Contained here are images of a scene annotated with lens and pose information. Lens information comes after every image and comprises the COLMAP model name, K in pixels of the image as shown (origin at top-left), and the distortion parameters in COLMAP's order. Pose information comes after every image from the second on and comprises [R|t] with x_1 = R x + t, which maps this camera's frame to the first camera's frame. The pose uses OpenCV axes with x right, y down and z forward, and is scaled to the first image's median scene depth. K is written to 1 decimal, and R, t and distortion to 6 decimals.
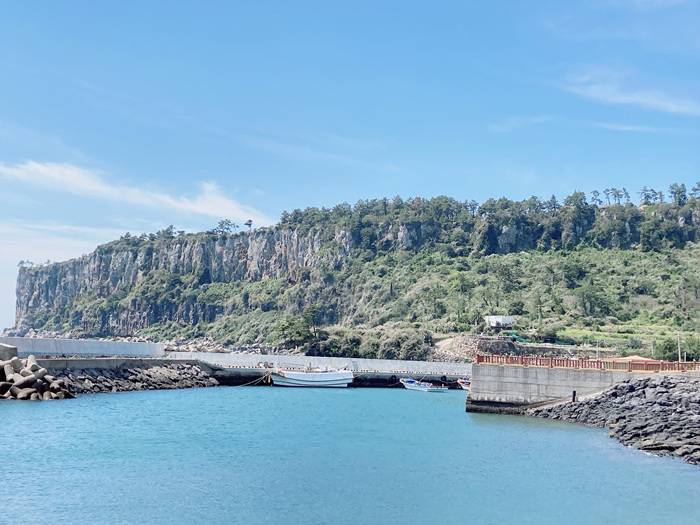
lens RADIAL K [[997.8, 0, 352.4], [0, 997.8, 237.6], [0, 0, 1]] dist [0.122154, 0.000000]
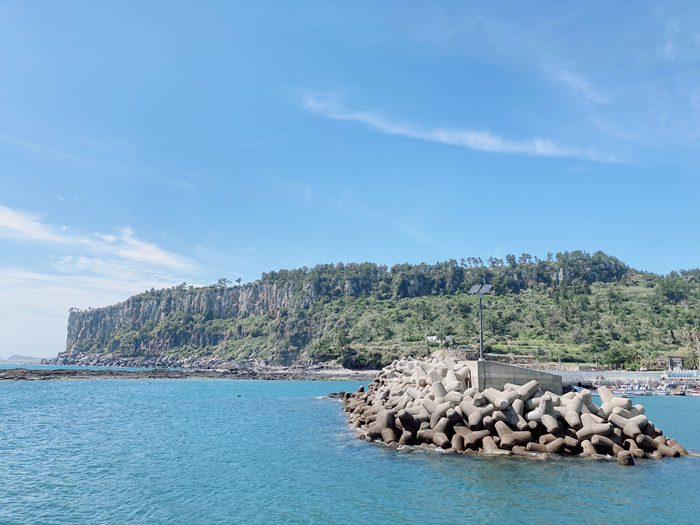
lens RADIAL K [[577.6, 0, 360.5], [0, 577.6, 263.8], [0, 0, 1]] dist [0.056637, -0.050215]
pose [[0.986323, 0.001167, 0.164822, -0.078964], [0.007327, 0.998676, -0.050918, 0.008428], [-0.164663, 0.051430, 0.985008, 0.100443]]
